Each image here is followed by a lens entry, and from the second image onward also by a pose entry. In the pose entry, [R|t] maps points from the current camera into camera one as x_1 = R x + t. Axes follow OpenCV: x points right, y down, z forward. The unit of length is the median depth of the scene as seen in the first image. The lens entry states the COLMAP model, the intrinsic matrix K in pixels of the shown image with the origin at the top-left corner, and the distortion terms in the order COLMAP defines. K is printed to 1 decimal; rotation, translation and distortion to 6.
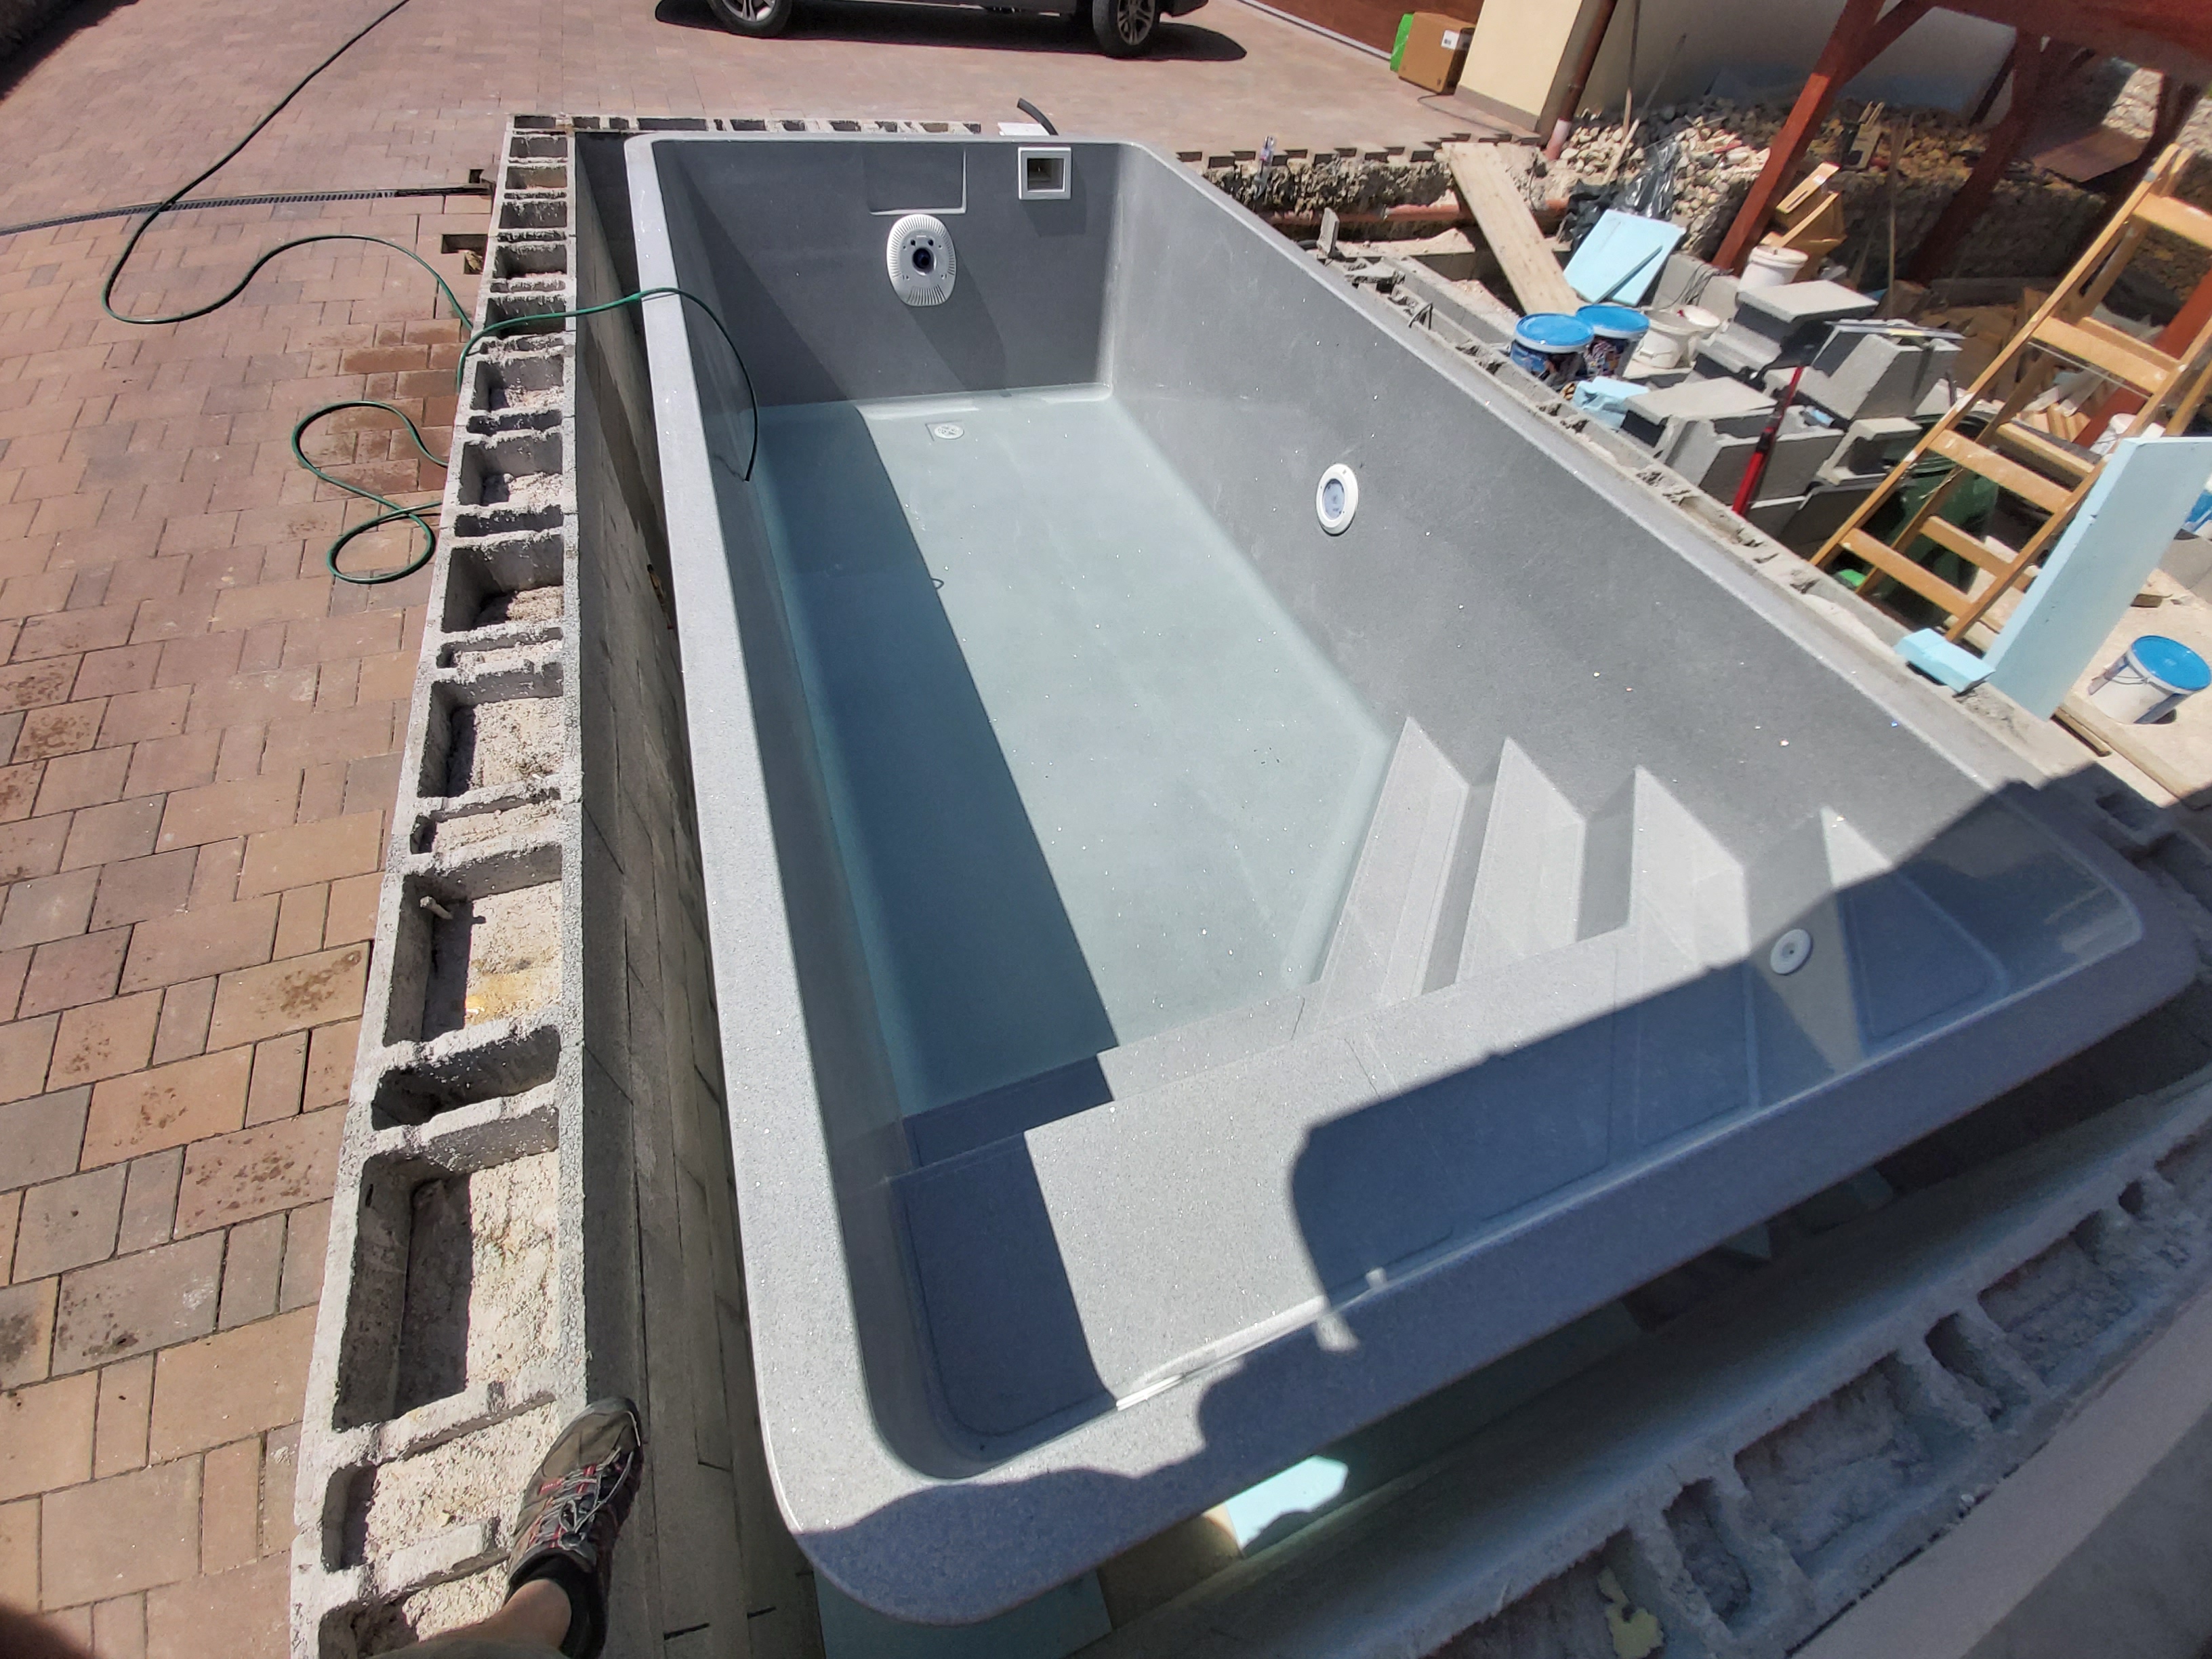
lens RADIAL K [[856.7, 0, 1106.0], [0, 856.7, 829.5], [0, 0, 1]] dist [0.001515, -0.009696]
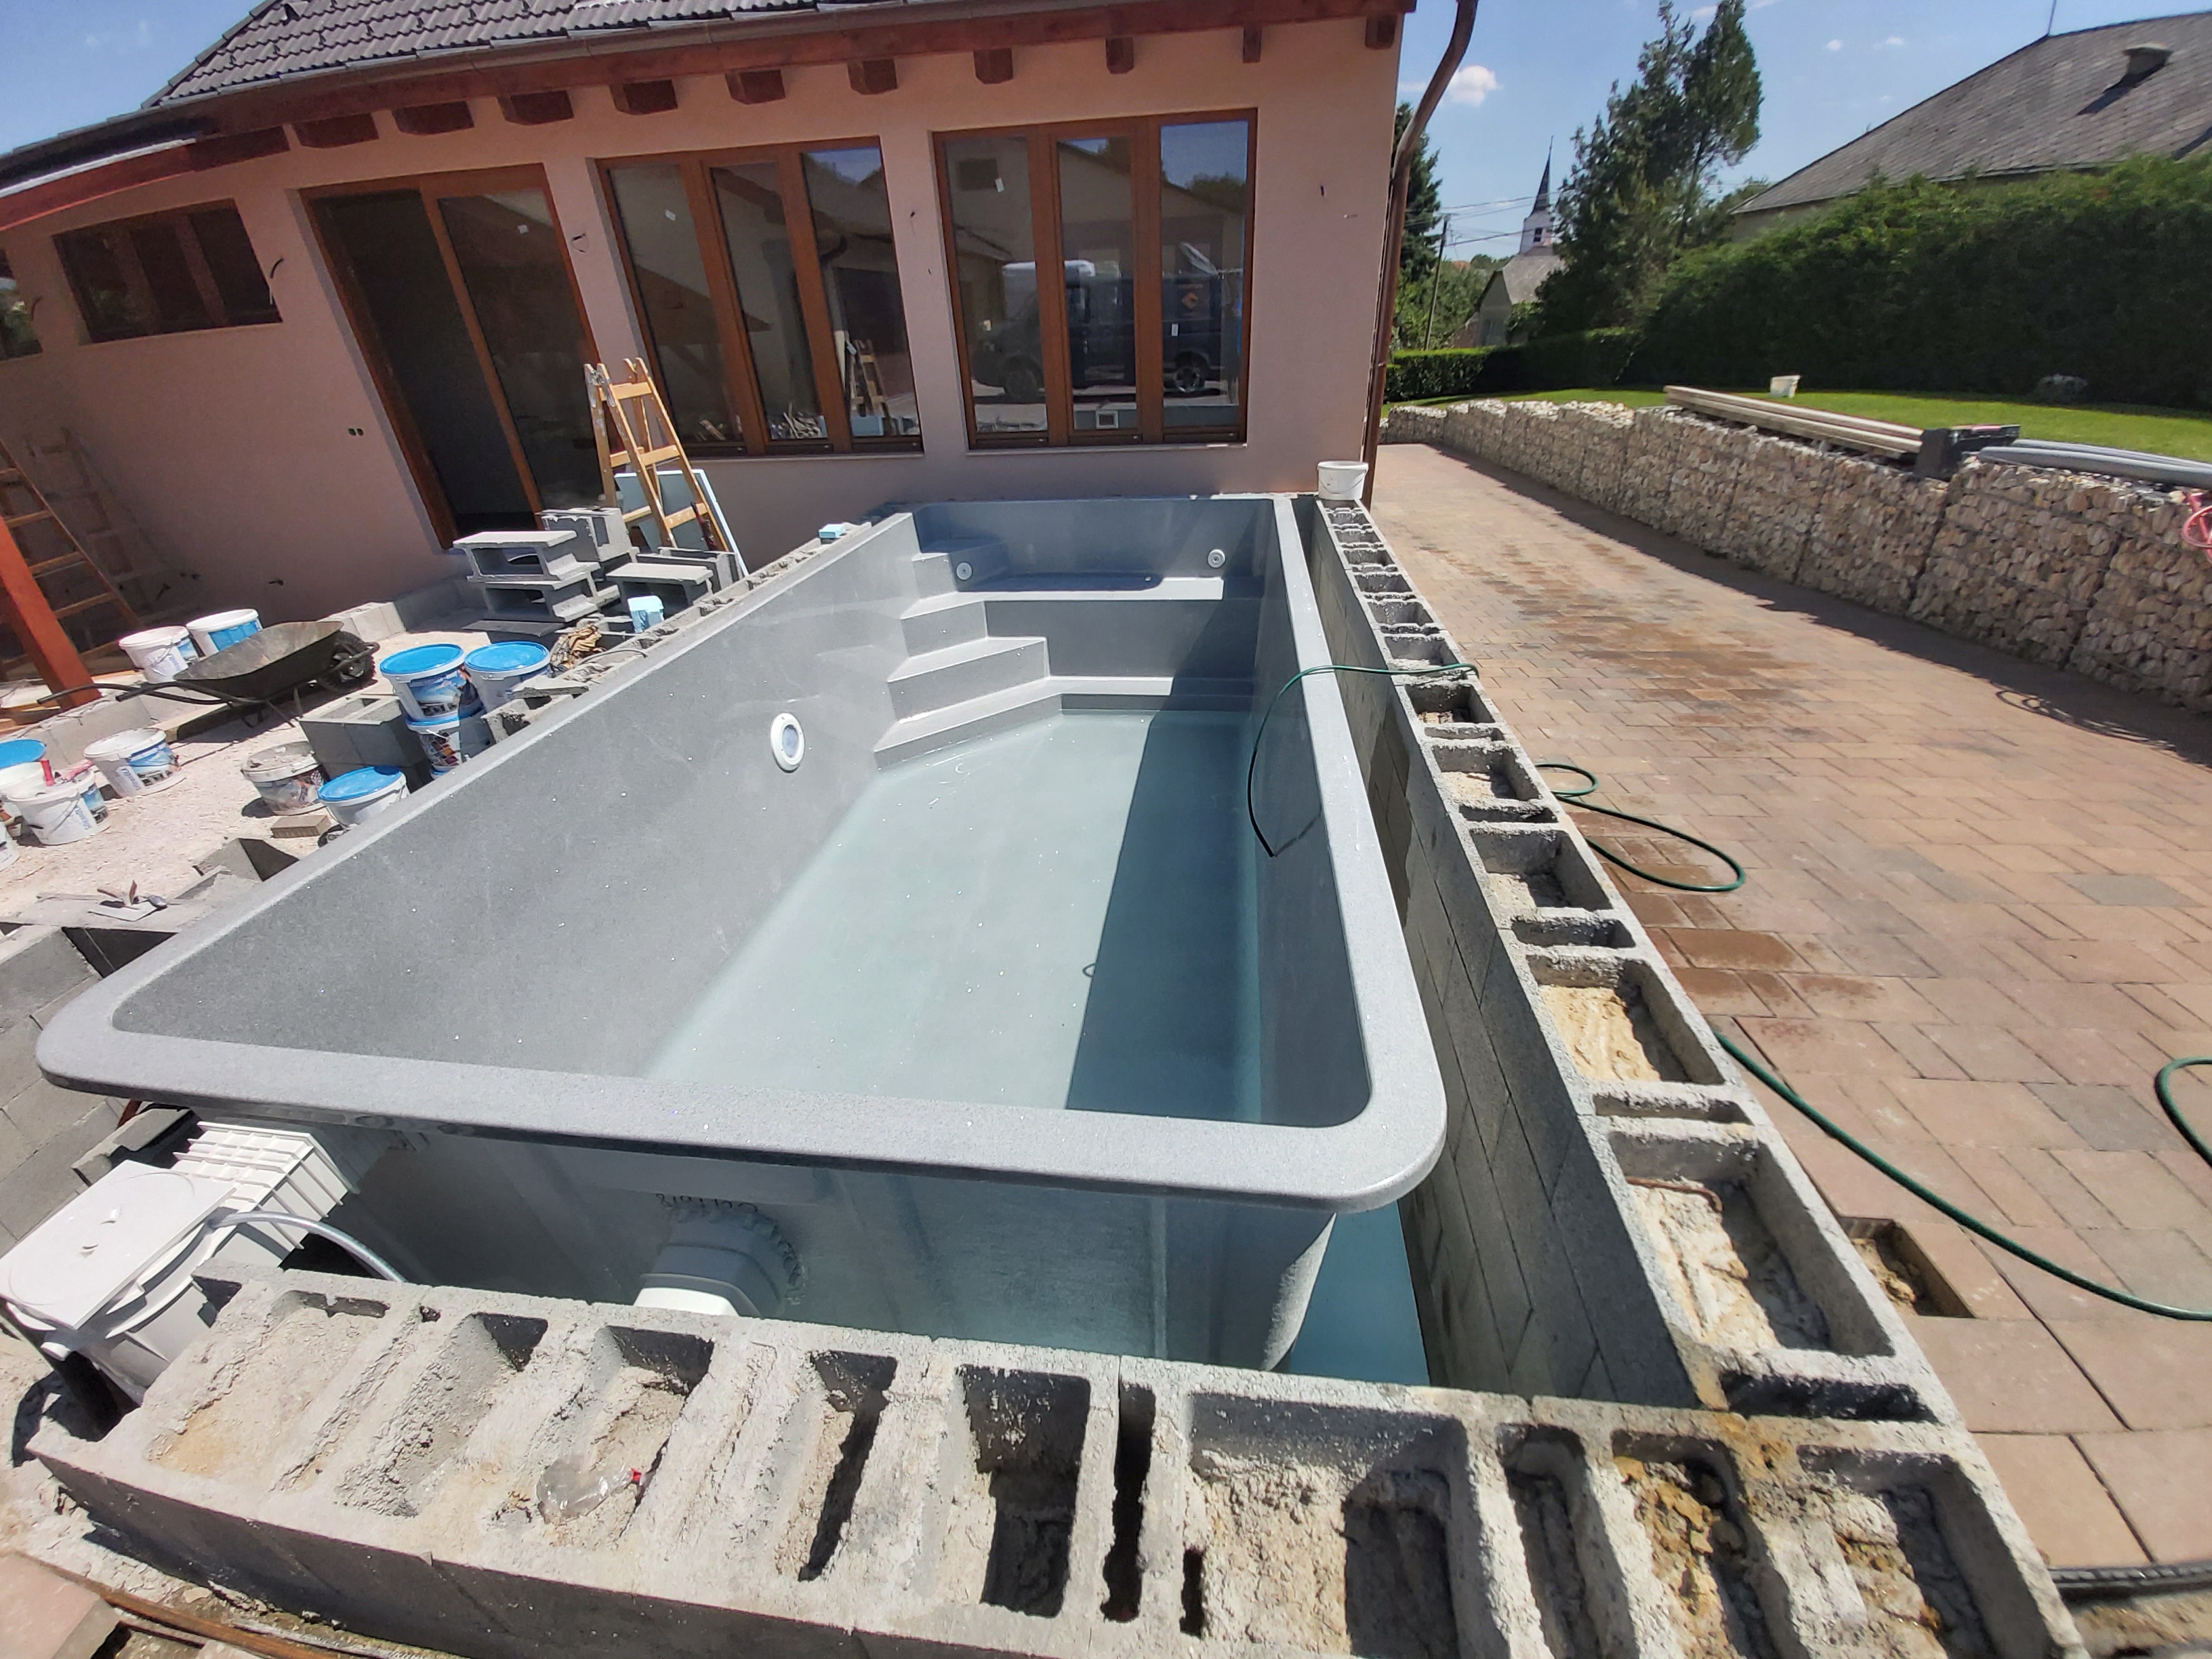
lens RADIAL K [[856.7, 0, 1106.0], [0, 856.7, 829.5], [0, 0, 1]] dist [0.001515, -0.009696]
pose [[-0.876198, -0.291276, 0.383973, -0.642924], [0.346714, 0.172438, 0.921984, -1.411864], [-0.334764, 0.940969, -0.050100, 1.126427]]
